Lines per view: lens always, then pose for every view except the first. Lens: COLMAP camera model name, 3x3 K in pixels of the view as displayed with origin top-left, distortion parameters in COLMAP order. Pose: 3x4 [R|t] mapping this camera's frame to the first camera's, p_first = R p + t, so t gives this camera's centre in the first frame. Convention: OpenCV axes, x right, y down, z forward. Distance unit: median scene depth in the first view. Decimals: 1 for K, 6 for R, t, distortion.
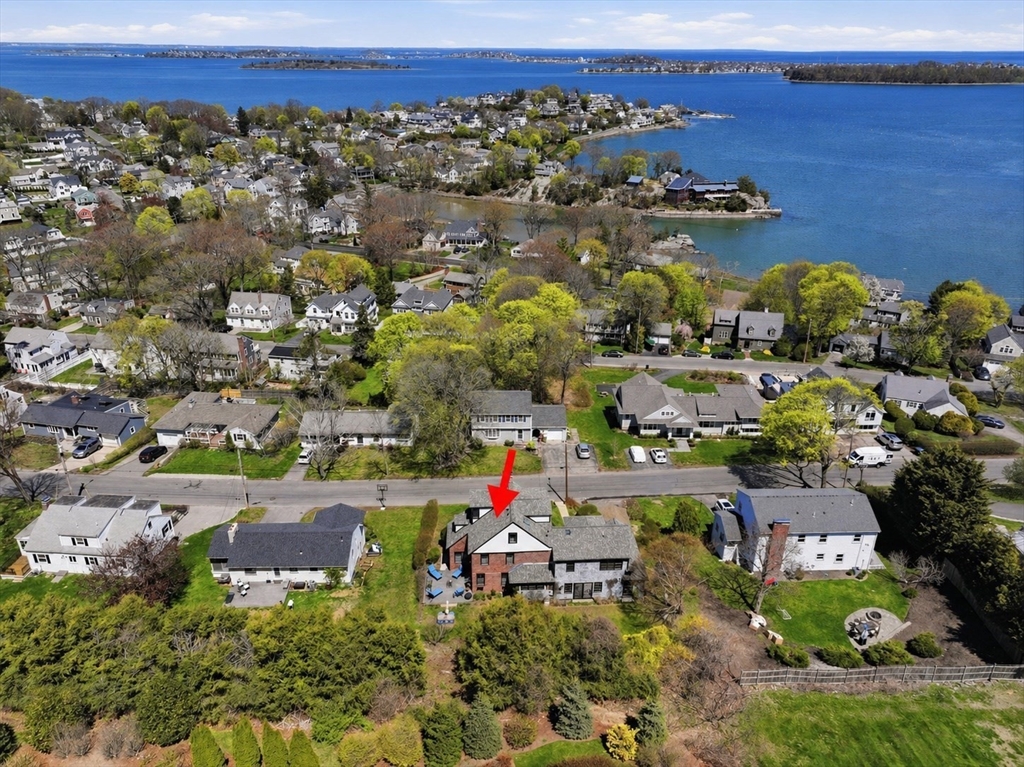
lens RADIAL K [[717.4, 0, 512.0], [0, 717.4, 383.5], [0, 0, 1]] dist [0.006521, 0.002708]
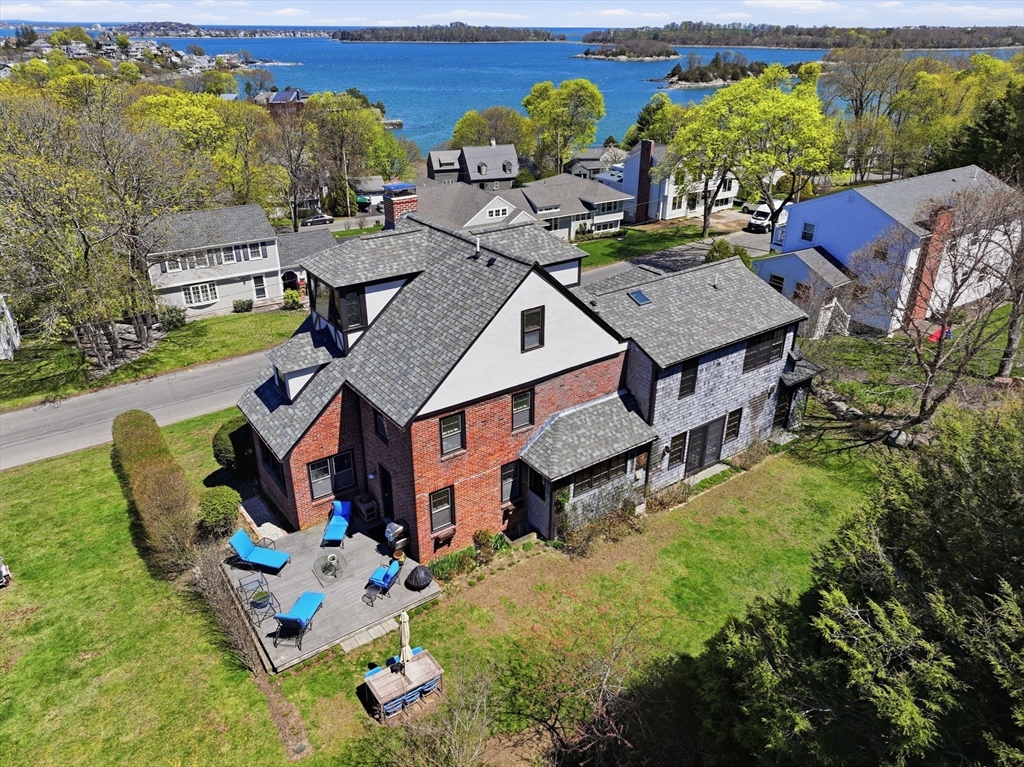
lens RADIAL K [[717.4, 0, 512.0], [0, 717.4, 383.5], [0, 0, 1]] dist [0.006521, 0.002708]
pose [[0.843642, -0.238854, 0.480851, -0.095919], [0.226139, 0.970357, 0.085251, 0.131697], [-0.486960, 0.036819, 0.872648, 0.468751]]
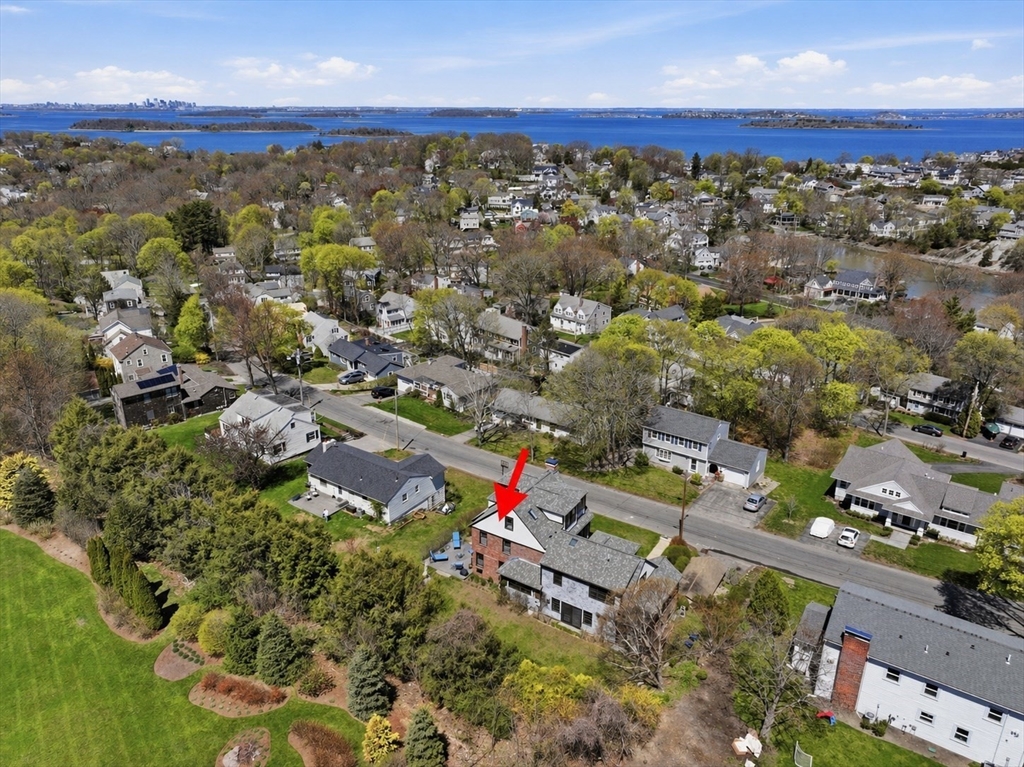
lens RADIAL K [[717.4, 0, 512.0], [0, 717.4, 383.5], [0, 0, 1]] dist [0.006521, 0.002708]
pose [[0.805746, 0.208976, -0.554168, 0.286770], [-0.249184, 0.968452, 0.002895, 0.028367], [0.537290, 0.135757, 0.832400, 0.152029]]
